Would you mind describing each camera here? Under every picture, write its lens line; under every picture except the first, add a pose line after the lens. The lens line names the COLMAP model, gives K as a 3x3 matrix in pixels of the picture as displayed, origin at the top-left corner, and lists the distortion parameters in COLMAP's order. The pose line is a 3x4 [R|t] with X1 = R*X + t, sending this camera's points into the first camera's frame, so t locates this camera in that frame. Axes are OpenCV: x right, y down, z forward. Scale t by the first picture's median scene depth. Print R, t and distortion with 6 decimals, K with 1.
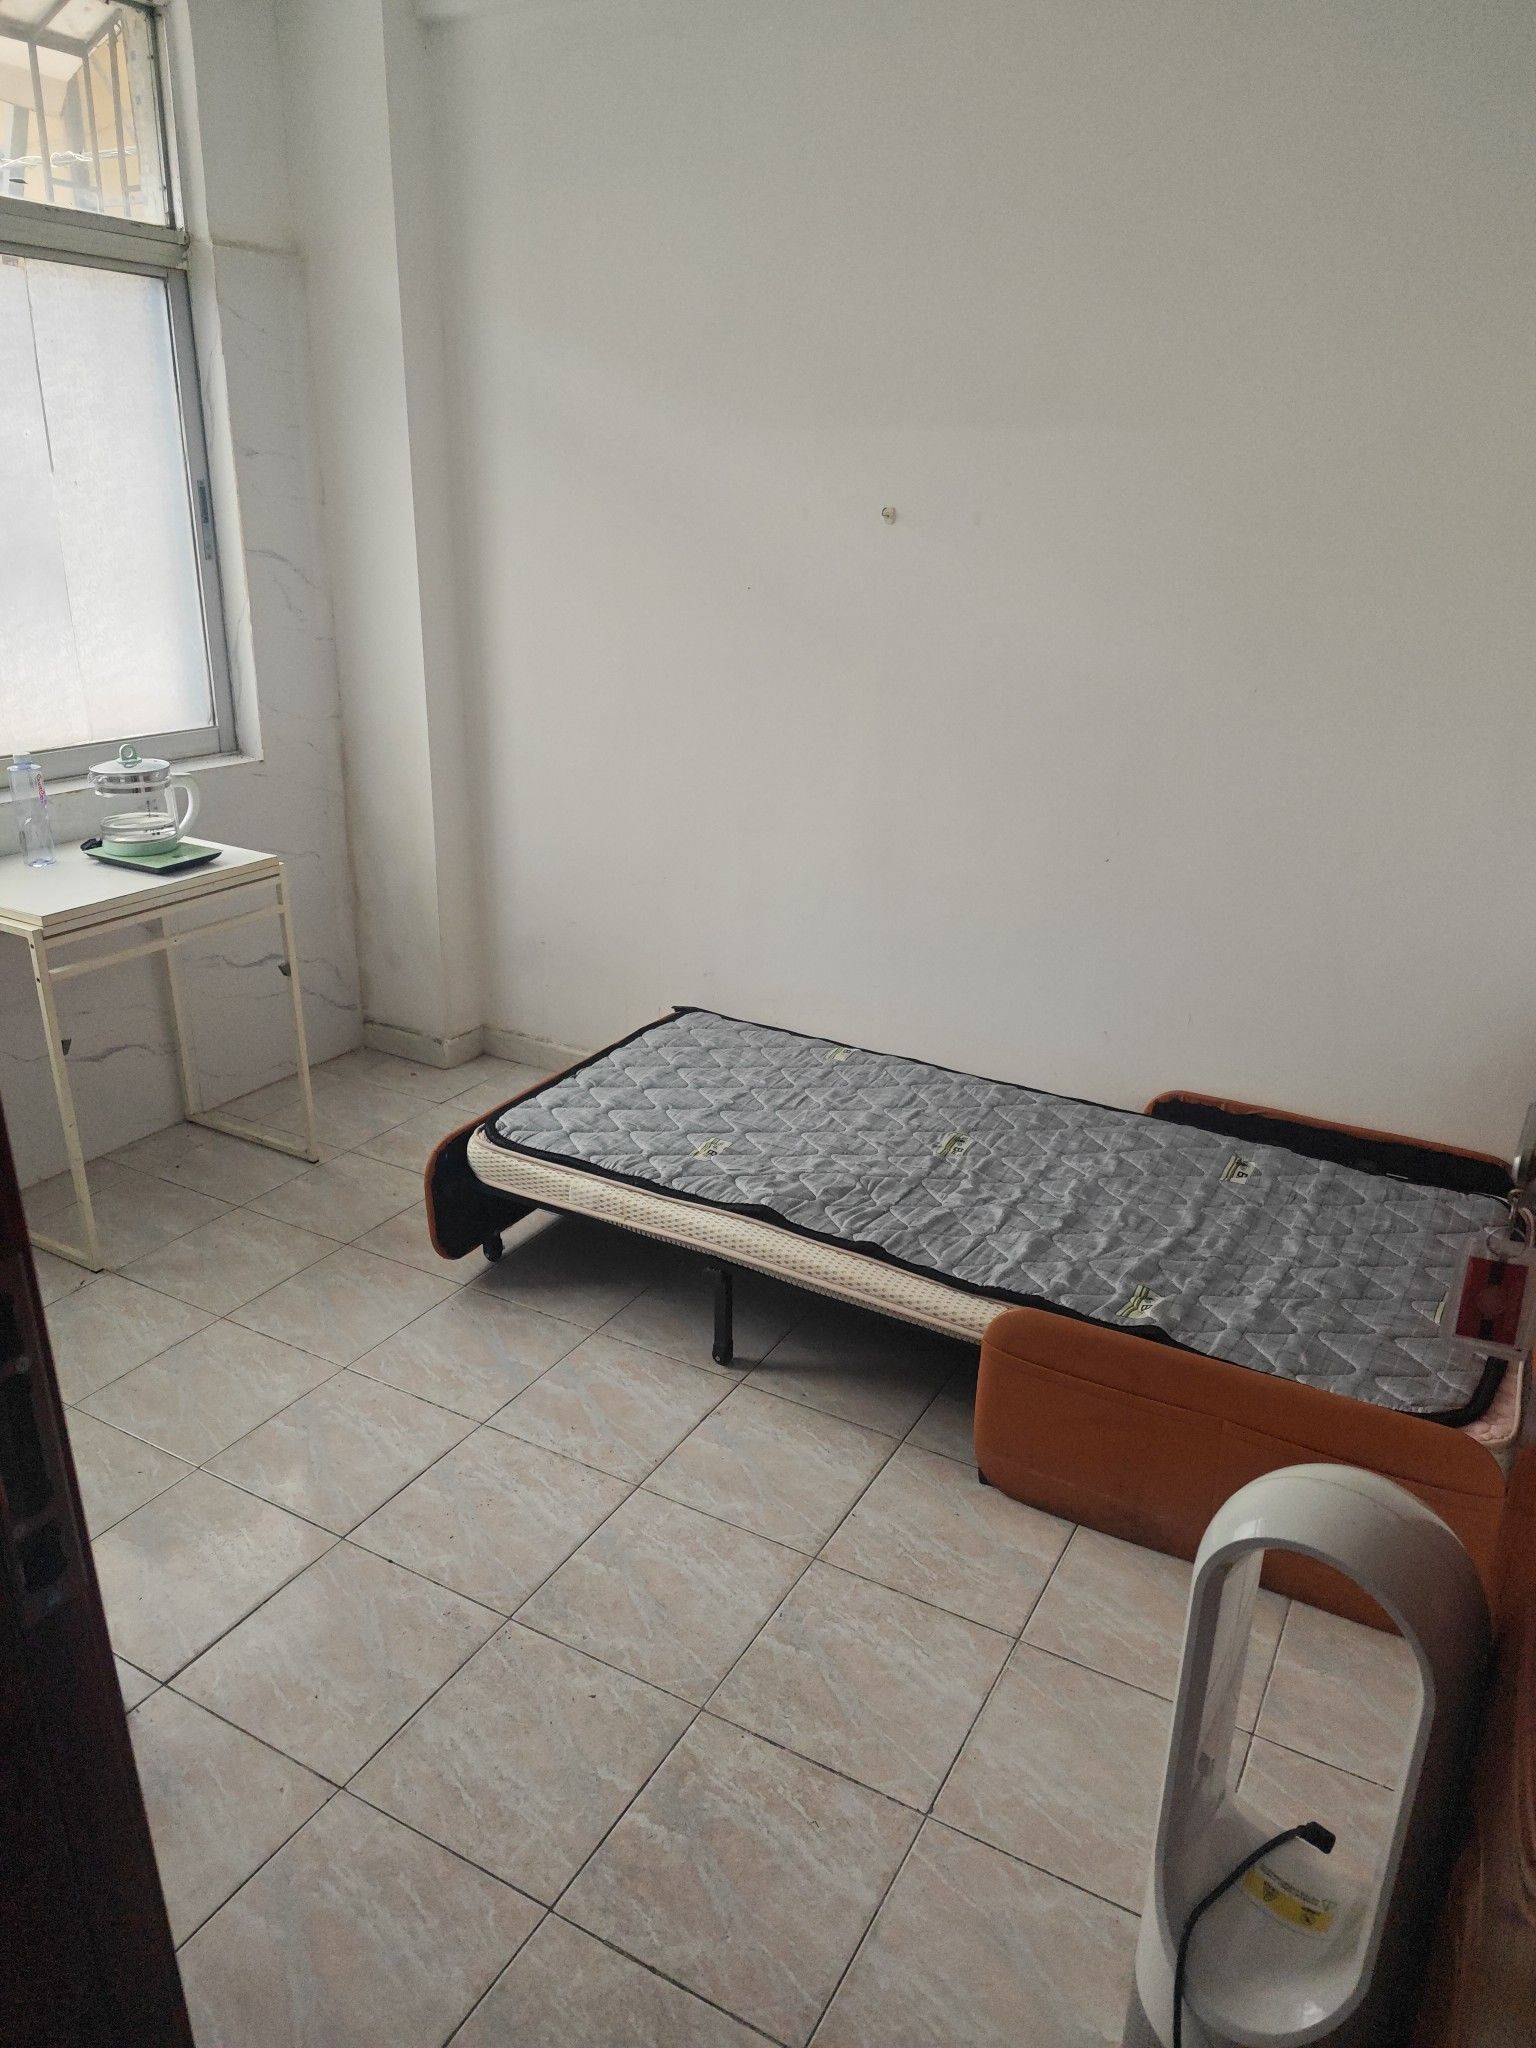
lens RADIAL K [[1396.8, 0, 785.6], [0, 1396.8, 1010.9], [0, 0, 1]] dist [0.024572, -0.033312]
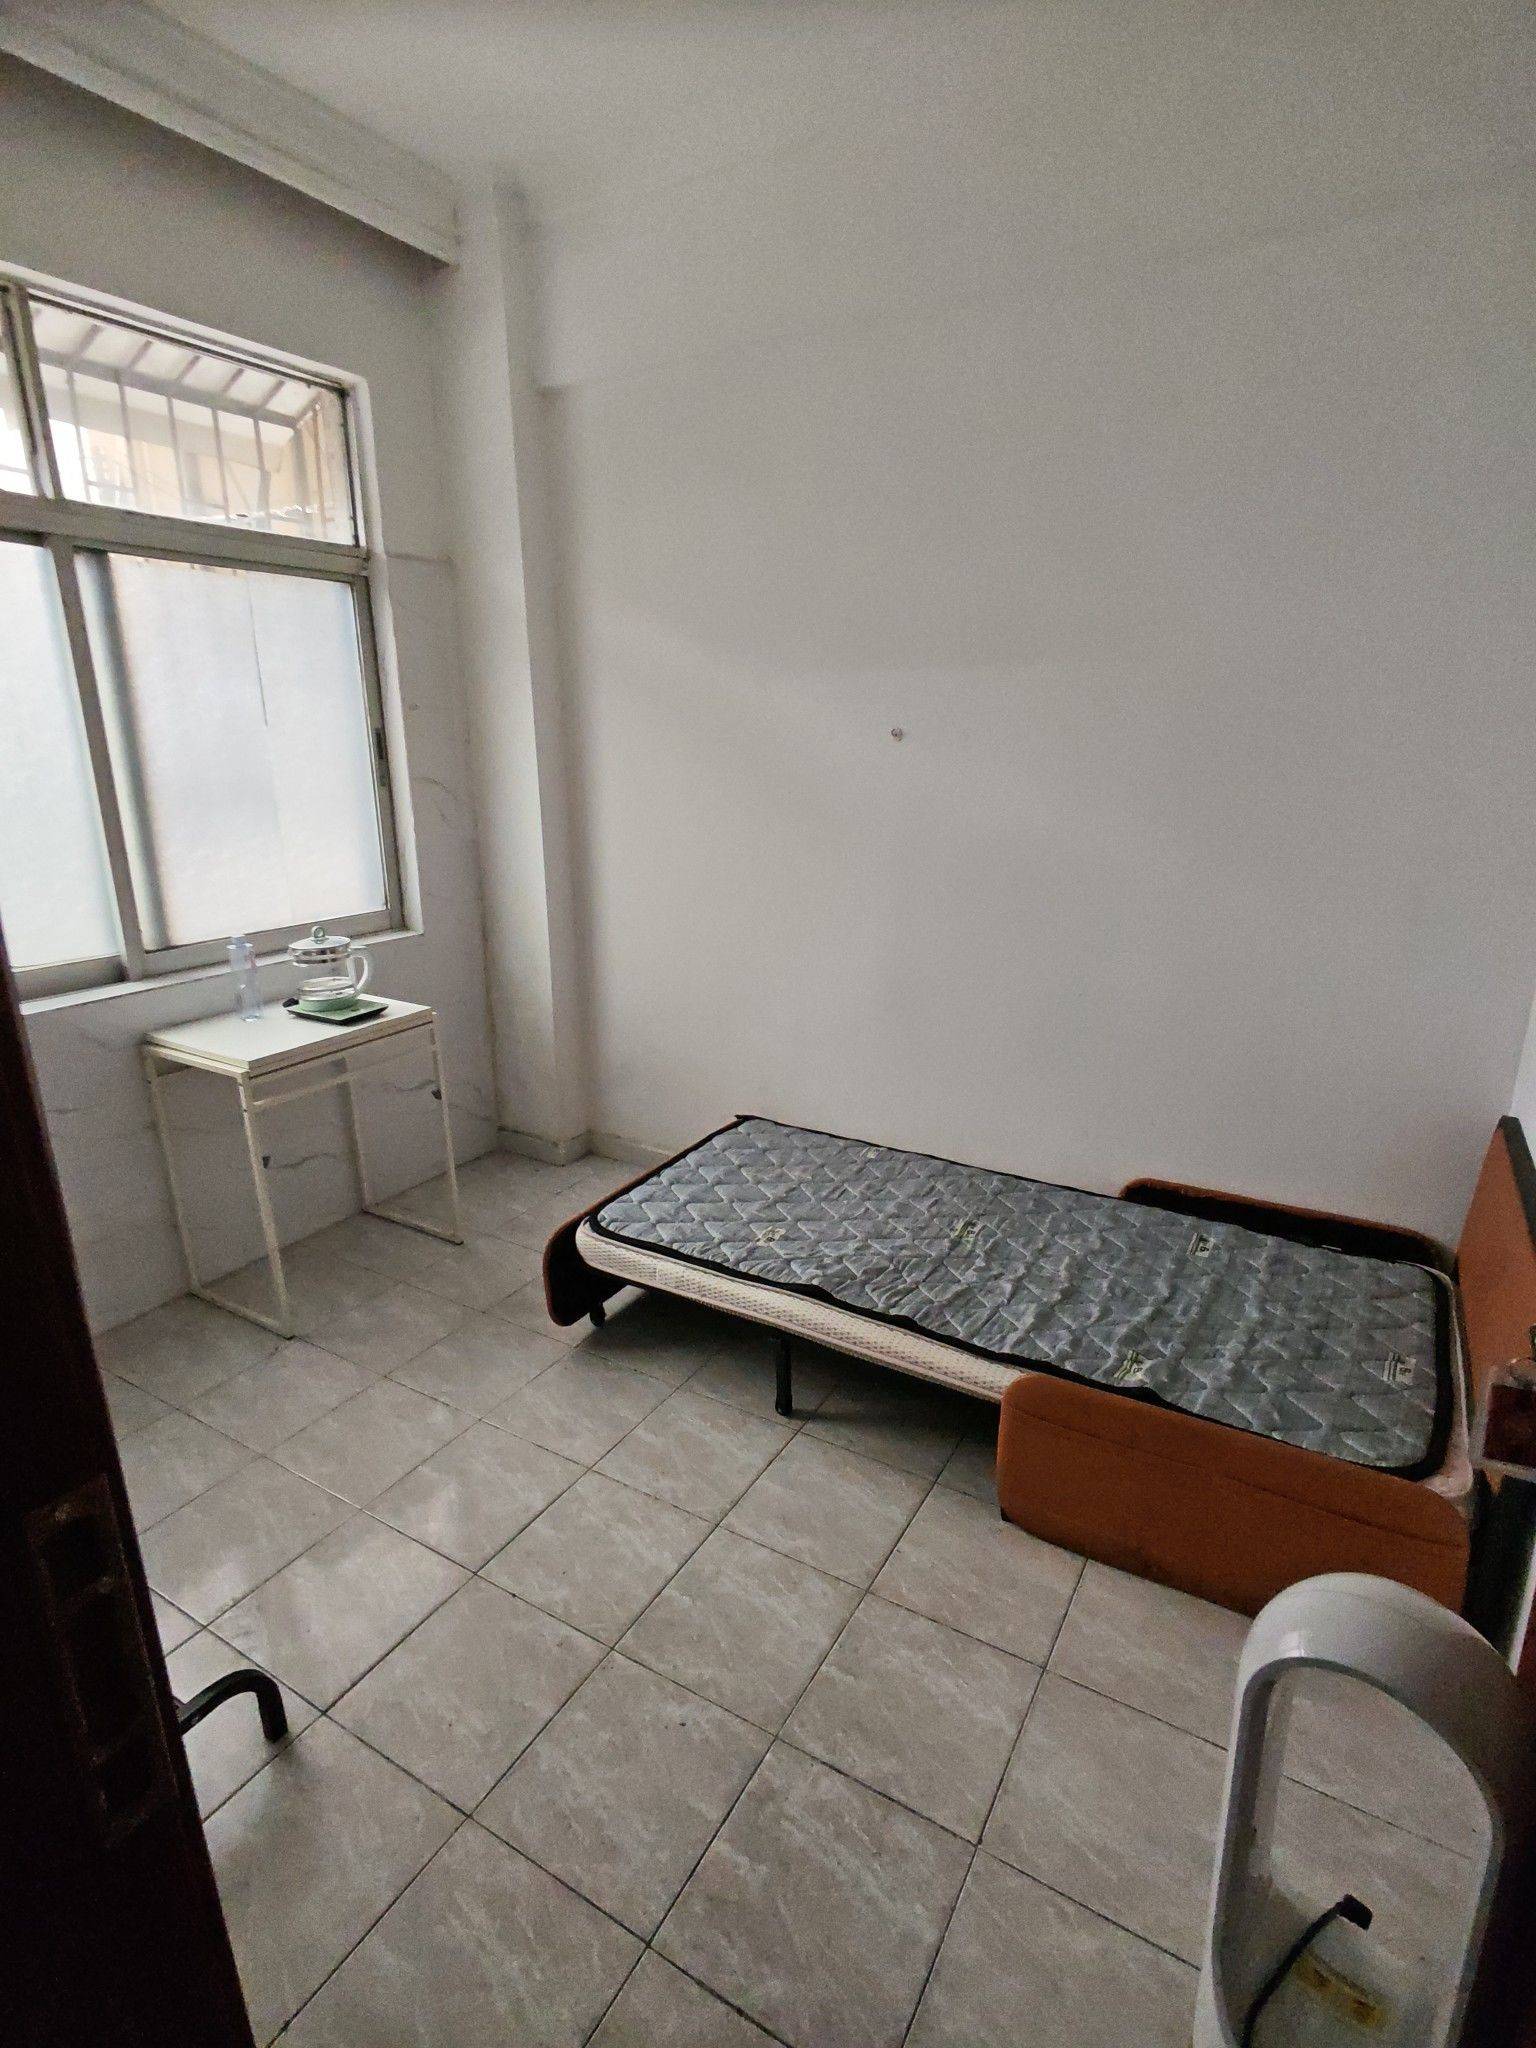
lens RADIAL K [[1031.7, 0, 774.5], [0, 1031.7, 1018.3], [0, 0, 1]] dist [-0.000502, 0.002002]
pose [[0.998938, -0.024622, -0.038951, -0.008907], [0.021505, 0.996680, -0.078529, -0.020832], [0.040755, 0.077608, 0.996151, 0.068455]]
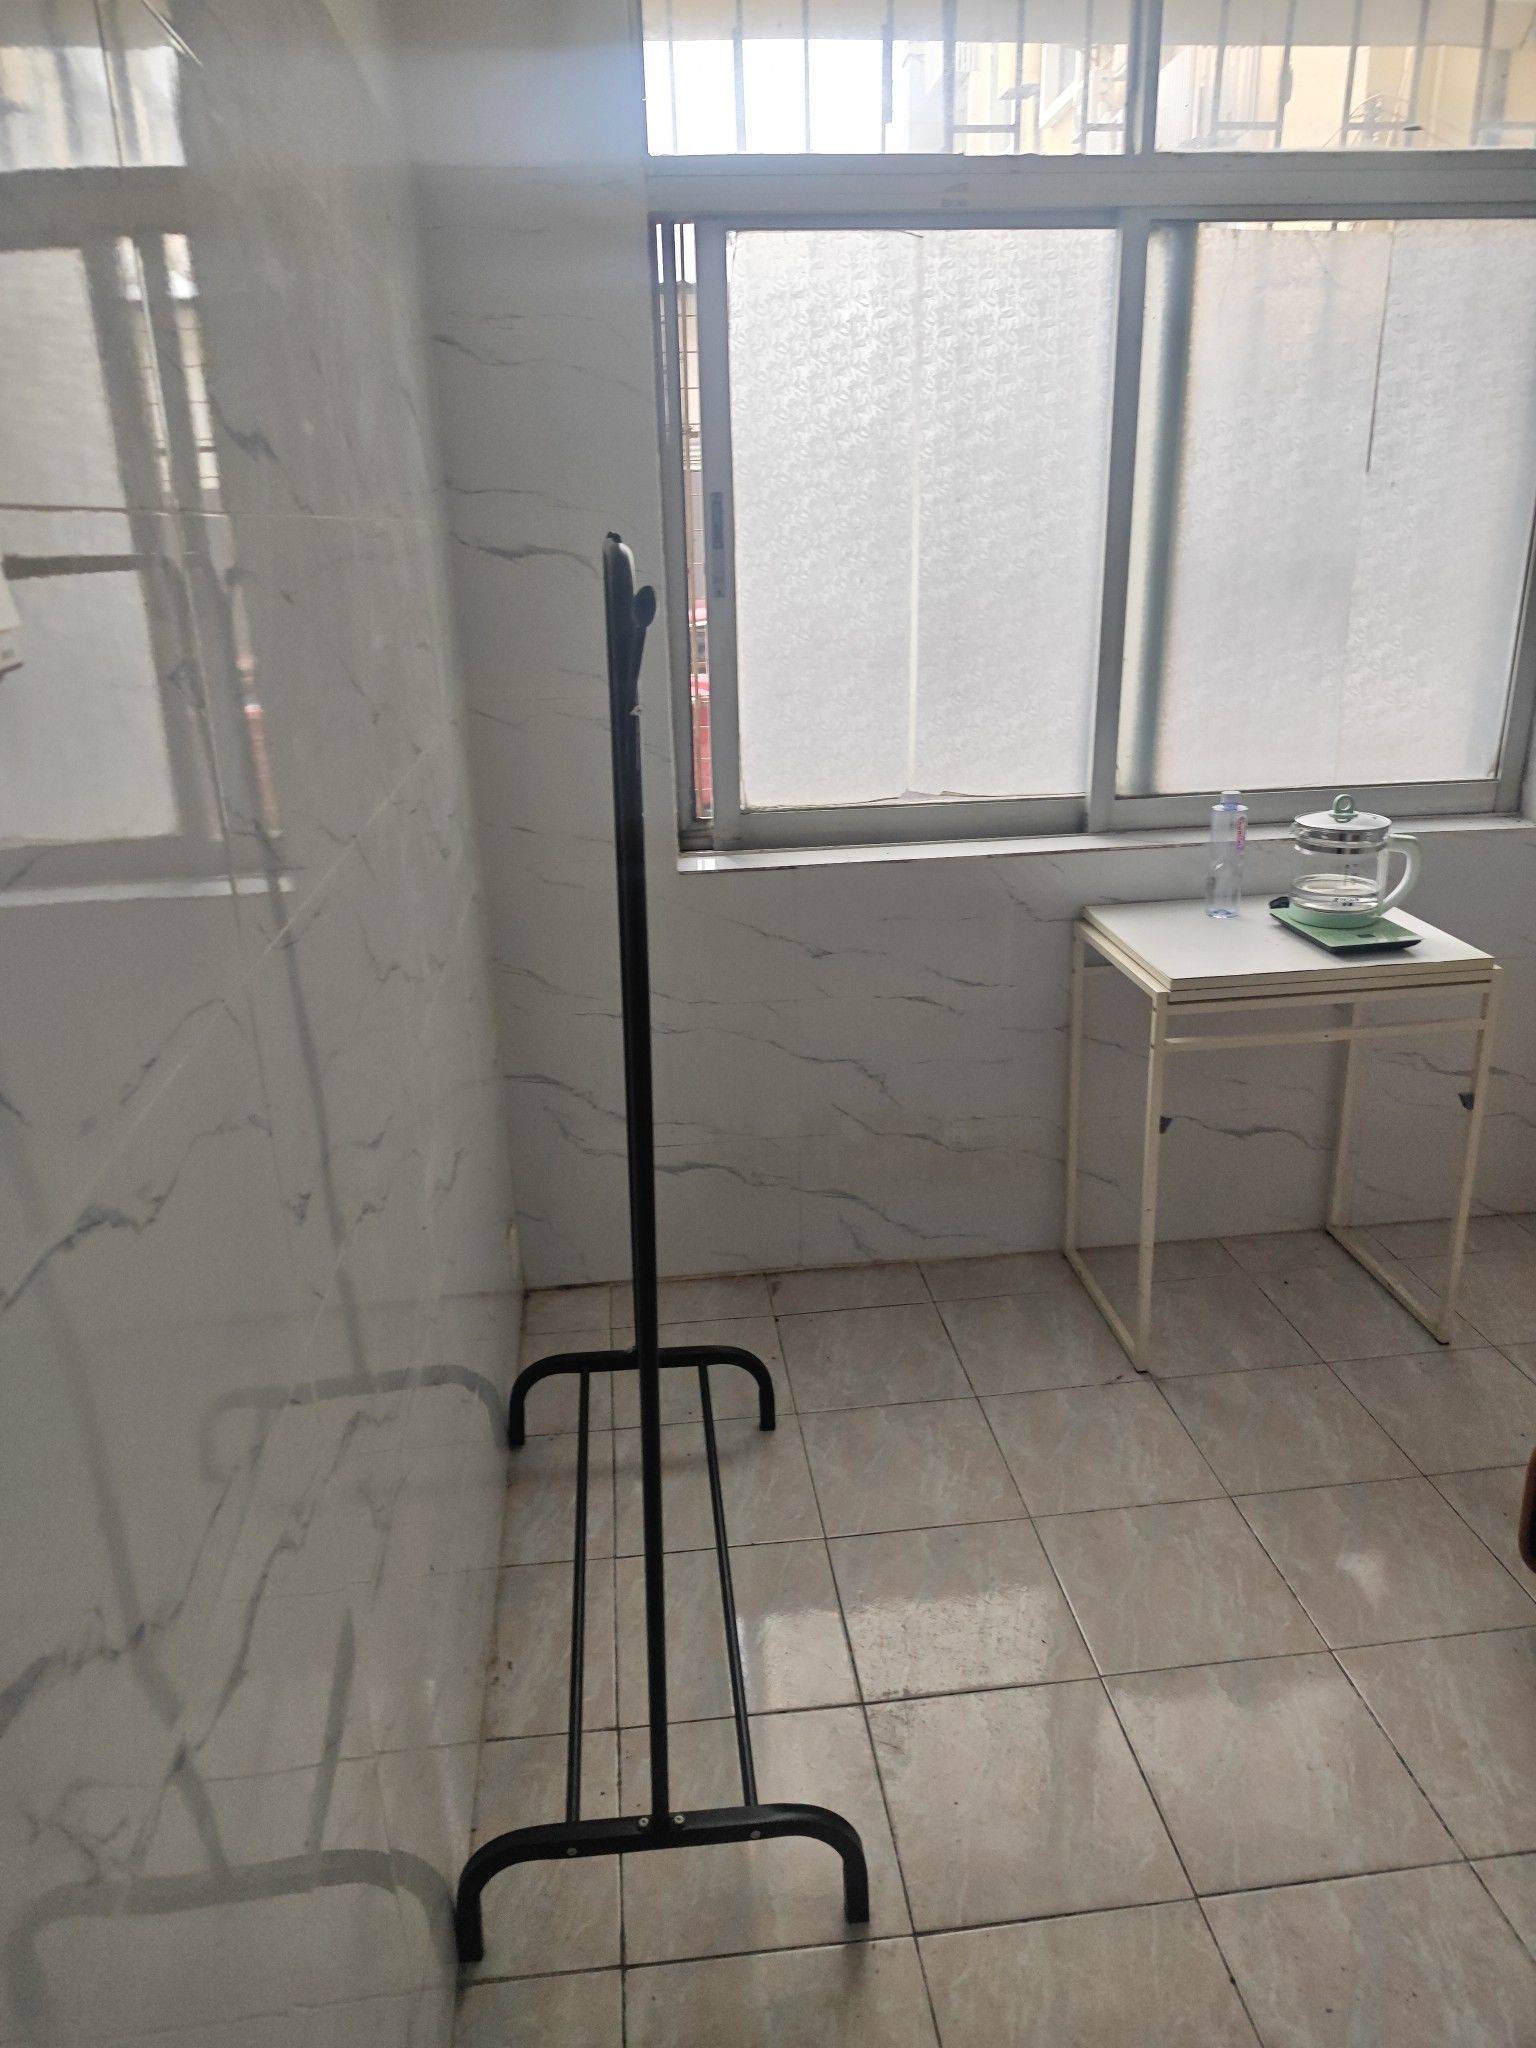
lens RADIAL K [[1396.8, 0, 763.7], [0, 1396.8, 1012.7], [0, 0, 1]] dist [0.024572, -0.033312]
pose [[0.574974, 0.235288, -0.783610, 0.017149], [-0.241261, 0.963929, 0.112405, -0.079367], [0.781791, 0.124424, 0.611000, 0.248121]]
